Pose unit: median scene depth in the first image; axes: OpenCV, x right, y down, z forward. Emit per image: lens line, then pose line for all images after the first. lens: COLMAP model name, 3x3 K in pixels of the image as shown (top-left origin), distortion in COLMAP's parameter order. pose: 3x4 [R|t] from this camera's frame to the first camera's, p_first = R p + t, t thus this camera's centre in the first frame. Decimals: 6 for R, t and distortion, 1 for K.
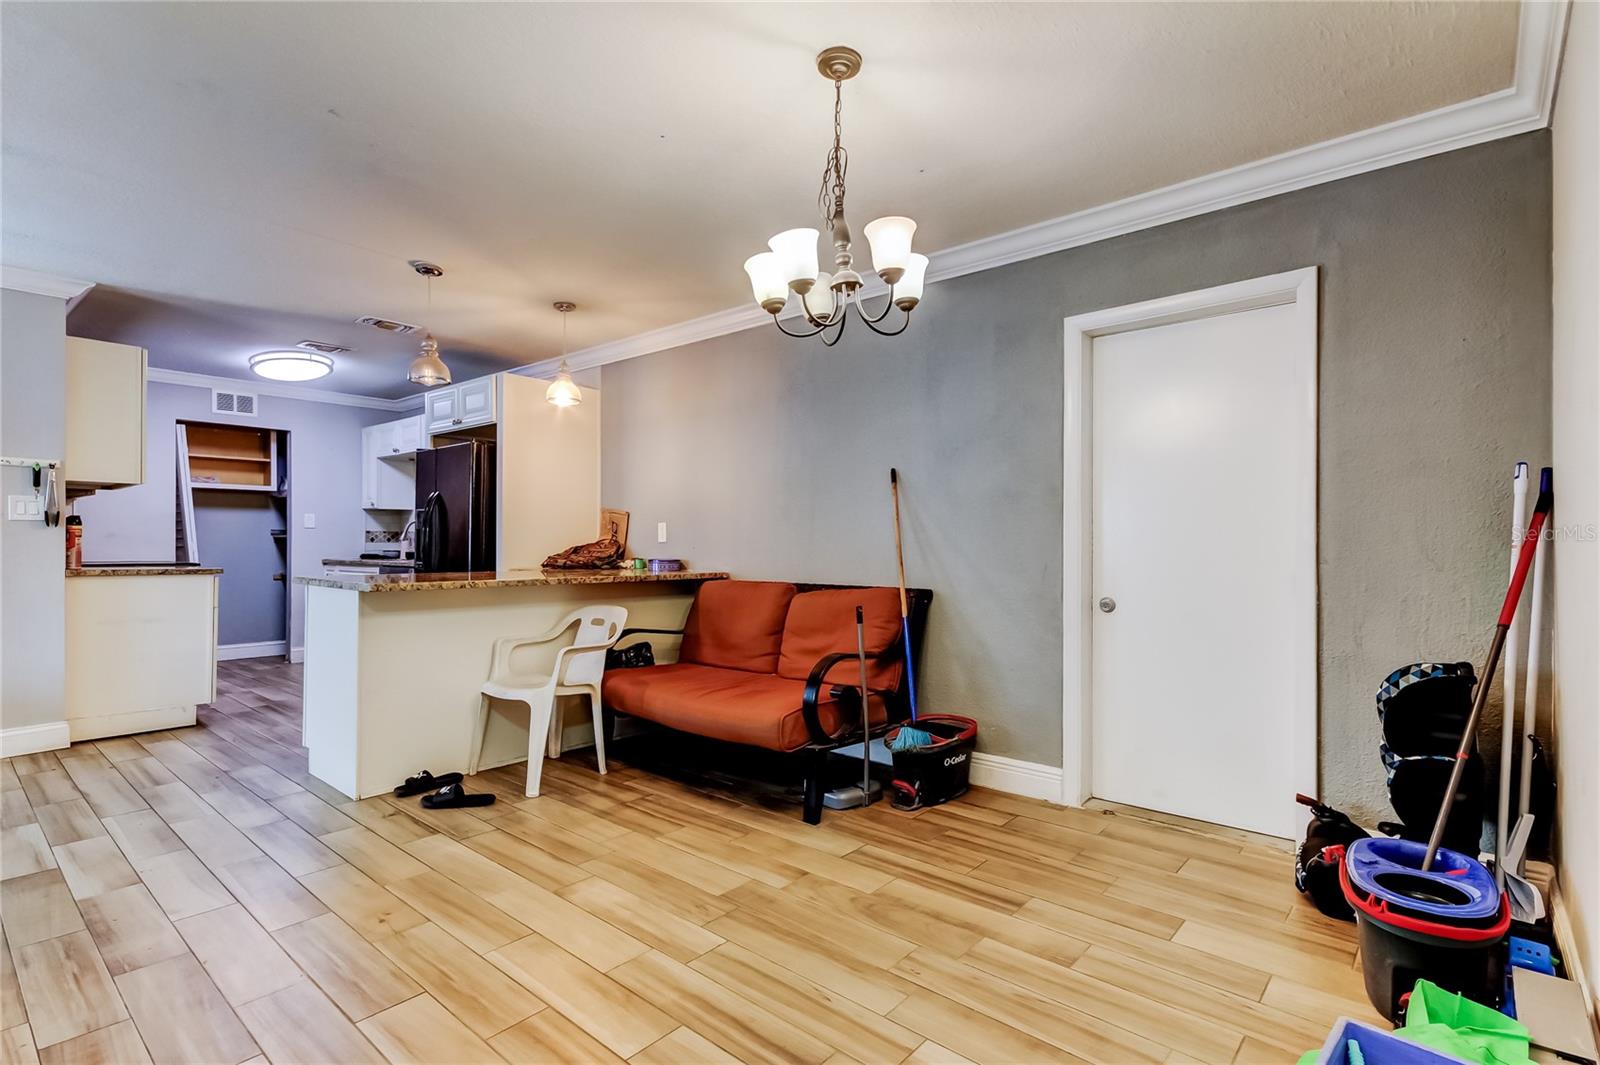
lens RADIAL K [[756.0, 0, 799.0], [0, 756.0, 542.1], [0, 0, 1]] dist [0.021970, -0.003314]
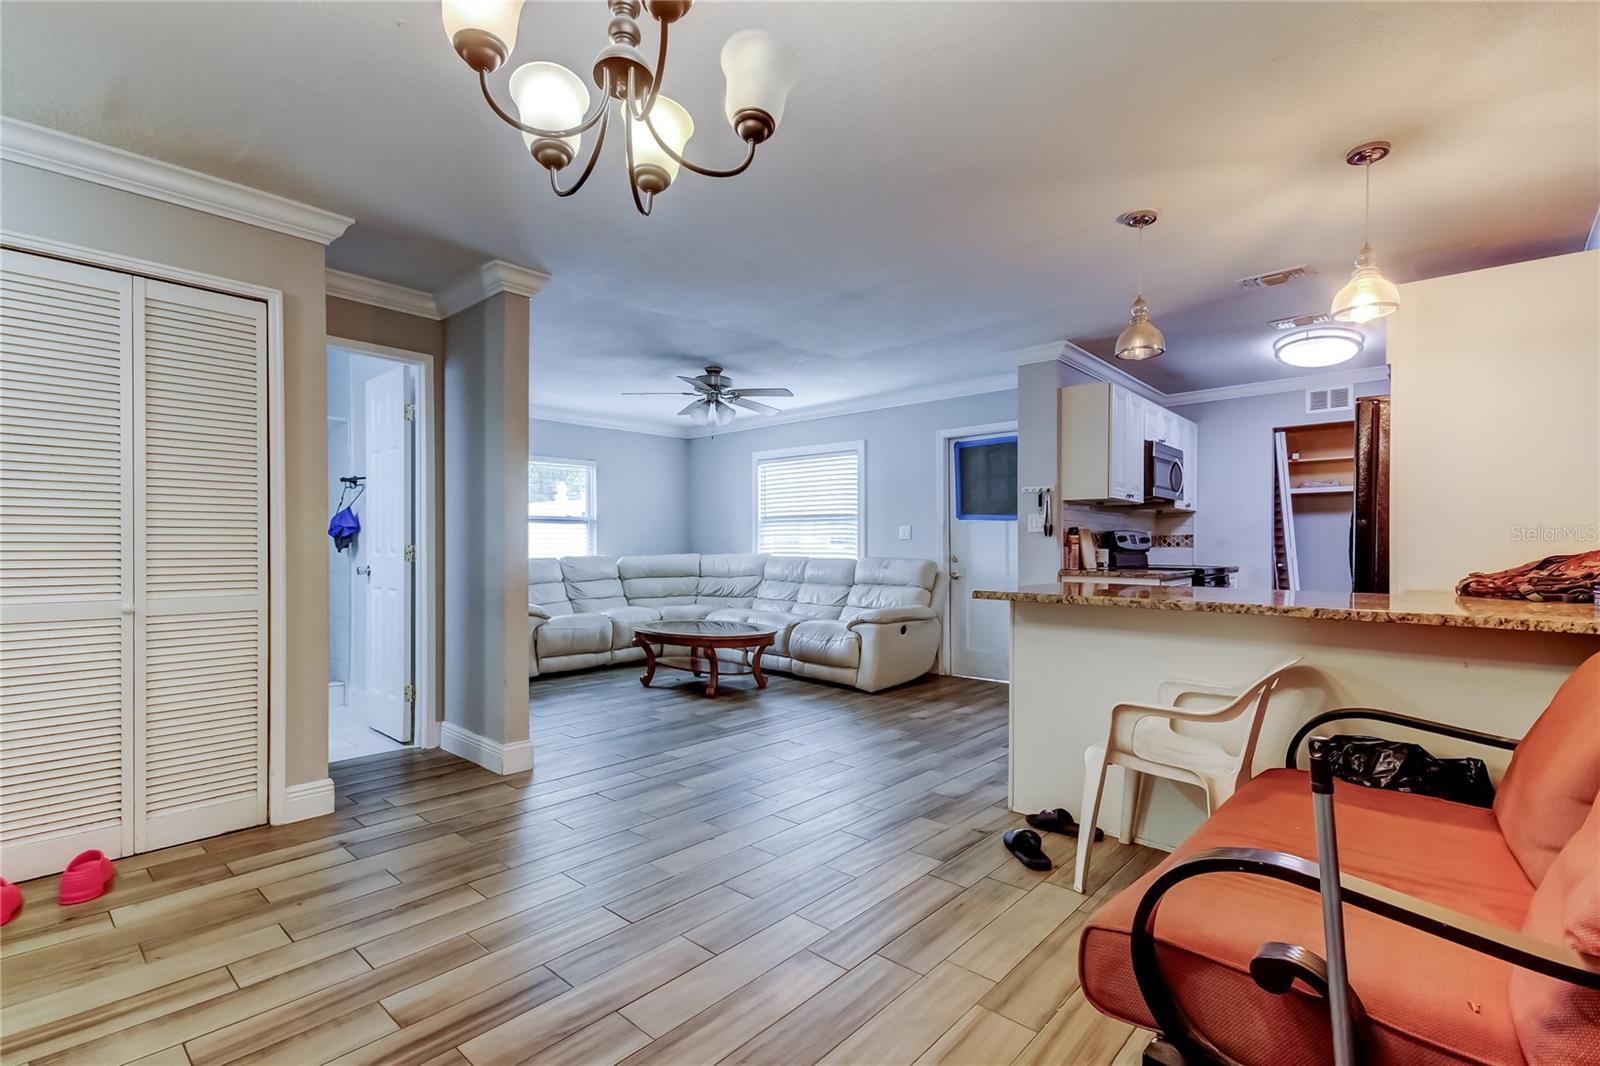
lens RADIAL K [[756.0, 0, 796.6], [0, 756.0, 544.7], [0, 0, 1]] dist [0.021970, -0.003314]
pose [[-0.027626, -0.004656, -0.999607, 0.195347], [-0.002739, 0.999986, -0.004582, 0.000697], [0.999615, 0.002612, -0.027638, 0.361939]]
